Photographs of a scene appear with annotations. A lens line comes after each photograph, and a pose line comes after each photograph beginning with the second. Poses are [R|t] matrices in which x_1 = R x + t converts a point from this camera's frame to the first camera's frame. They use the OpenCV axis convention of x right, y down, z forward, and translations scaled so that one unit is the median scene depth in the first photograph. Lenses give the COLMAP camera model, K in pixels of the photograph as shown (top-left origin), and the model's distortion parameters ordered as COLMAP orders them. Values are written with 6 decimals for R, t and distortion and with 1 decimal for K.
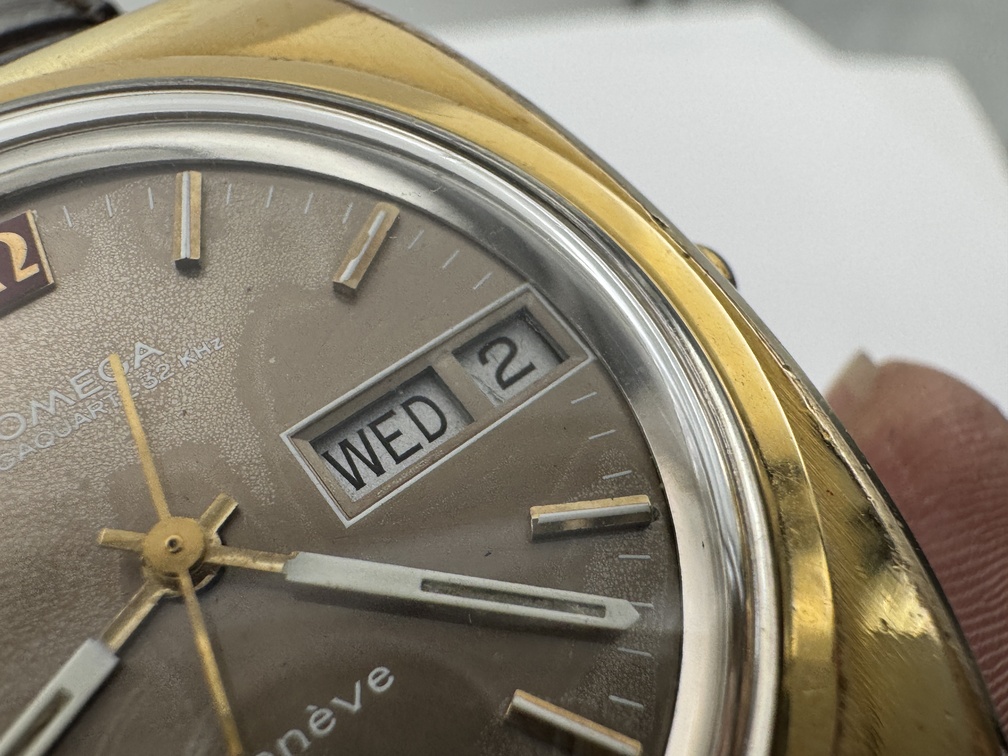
lens RADIAL K [[1011.7, 0, 504.0], [0, 1011.7, 378.0], [0, 0, 1]] dist [0.026769, -0.114729]
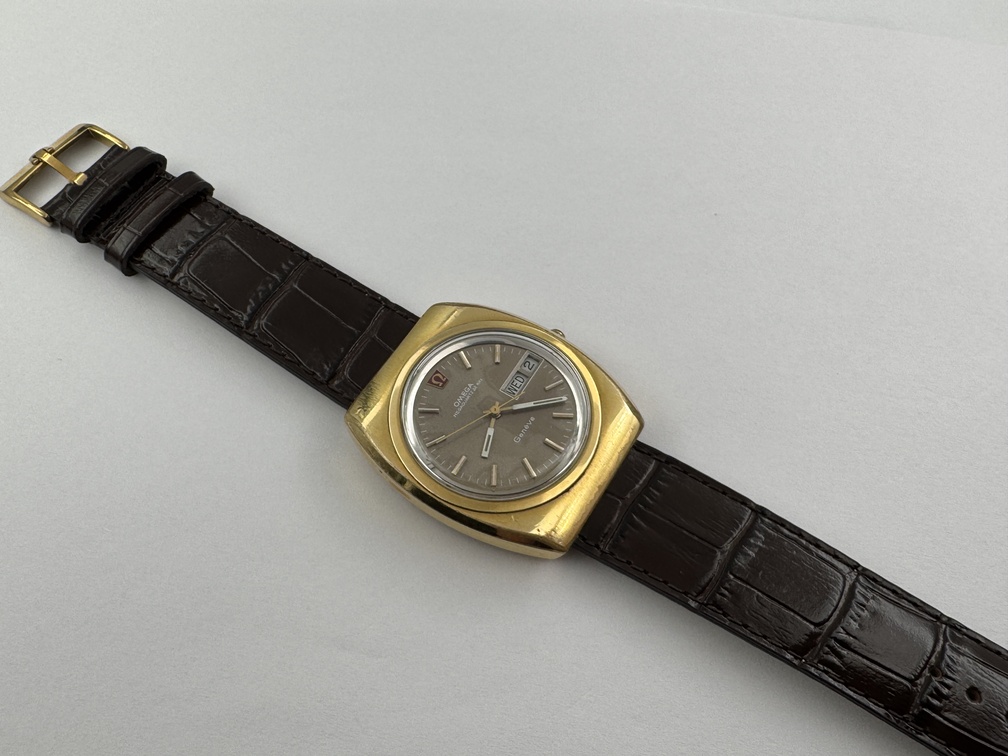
lens RADIAL K [[1011.7, 0, 504.0], [0, 1011.7, 378.0], [0, 0, 1]] dist [0.026769, -0.114729]
pose [[0.934639, -0.342398, 0.095987, -0.713672], [0.339677, 0.939517, 0.043888, -0.249914], [-0.105208, -0.008415, 0.994415, -4.668834]]
